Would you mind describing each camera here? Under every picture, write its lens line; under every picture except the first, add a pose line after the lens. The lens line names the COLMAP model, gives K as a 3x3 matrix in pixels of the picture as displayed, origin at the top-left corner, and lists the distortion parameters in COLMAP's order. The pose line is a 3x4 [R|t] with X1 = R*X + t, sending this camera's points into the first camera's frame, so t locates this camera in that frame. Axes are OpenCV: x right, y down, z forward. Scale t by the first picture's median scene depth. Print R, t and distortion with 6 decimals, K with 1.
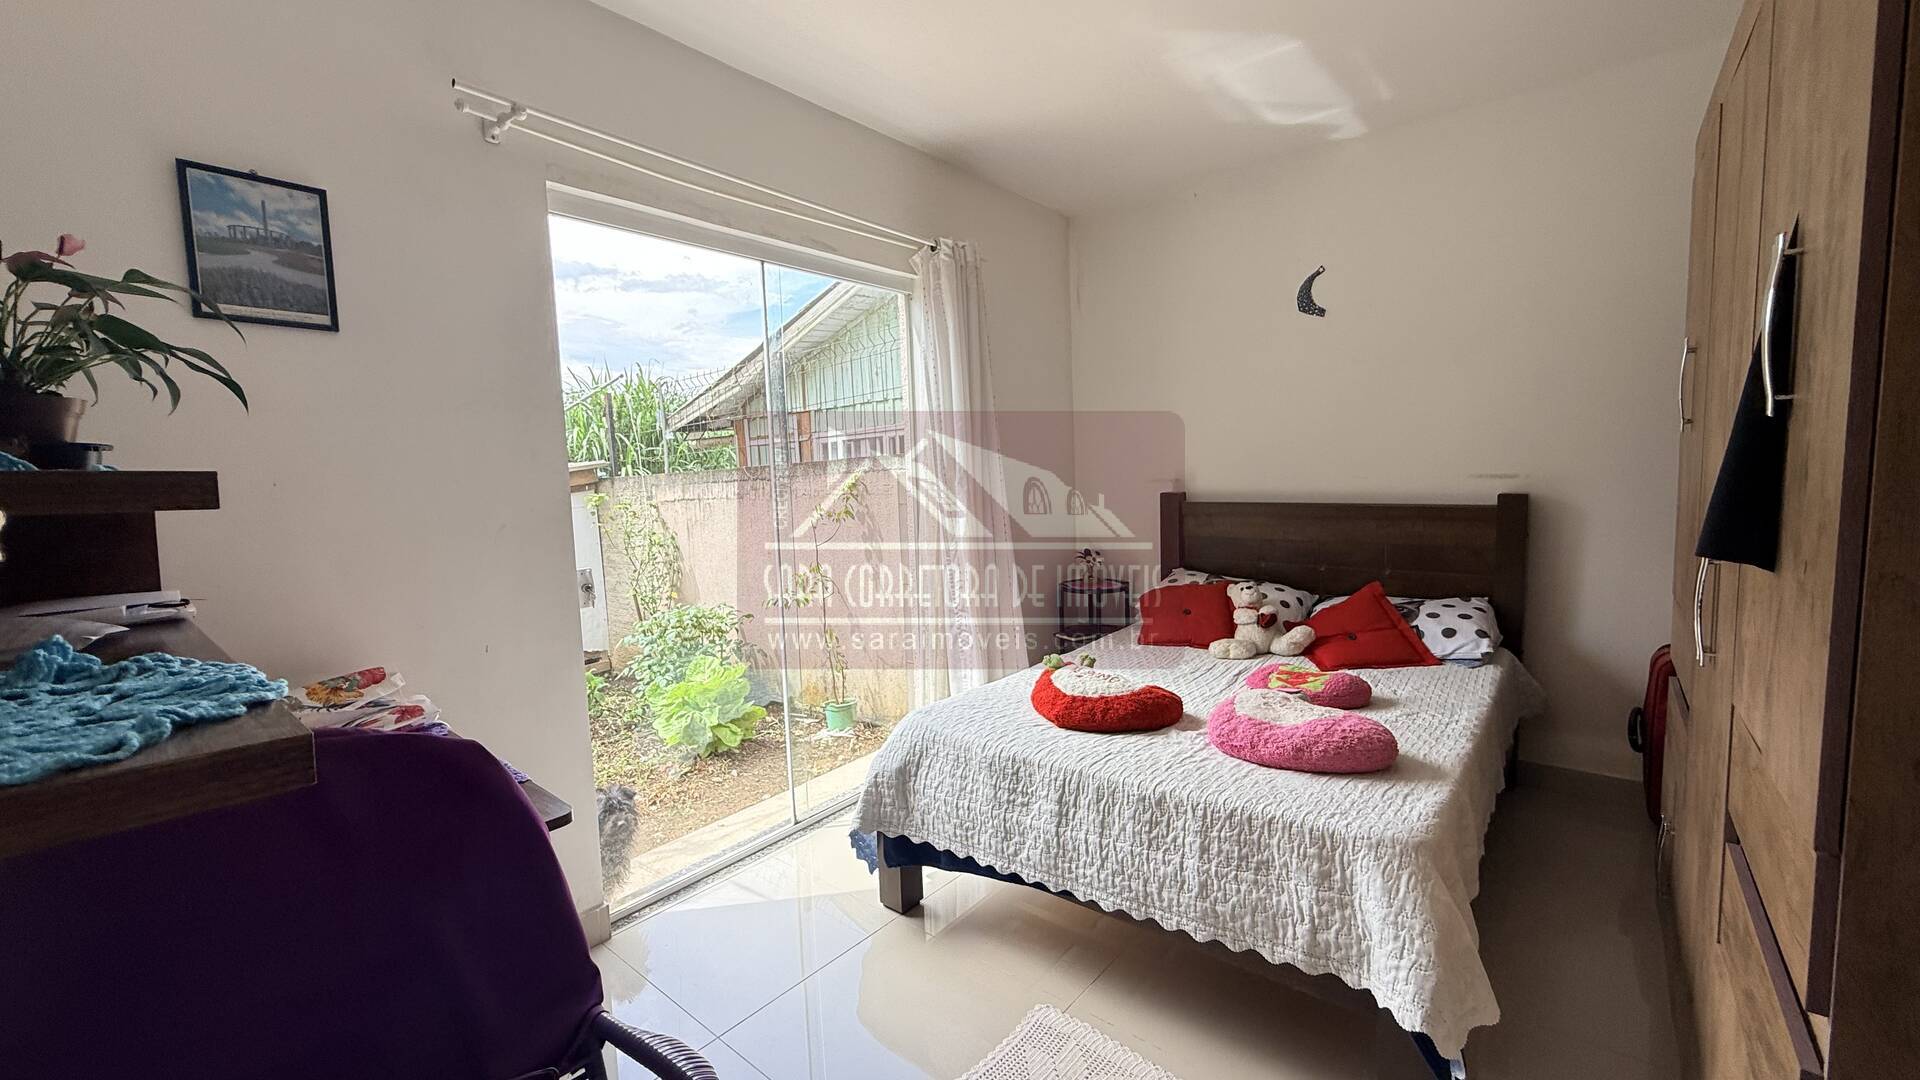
lens RADIAL K [[761.1, 0, 962.3], [0, 761.1, 536.8], [0, 0, 1]] dist [-0.000704, 0.000068]
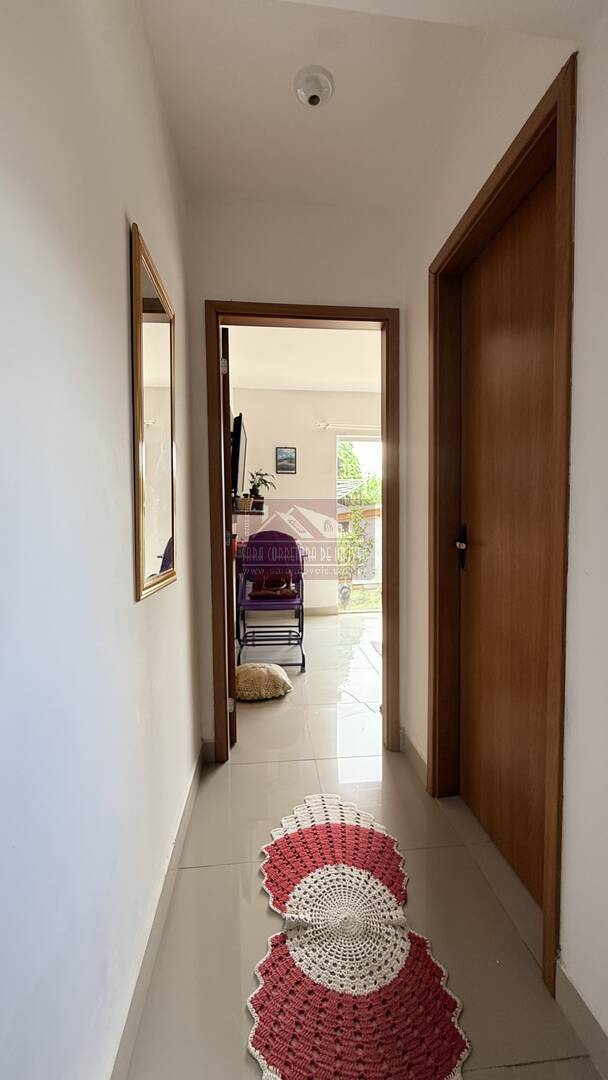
lens RADIAL K [[428.1, 0, 303.8], [0, 428.1, 538.4], [0, 0, 1]] dist [-0.000704, 0.000068]
pose [[0.708780, 0.066366, -0.702301, 1.810893], [-0.086660, 0.996216, 0.006681, 0.203050], [0.700086, 0.056125, 0.711849, -1.423428]]
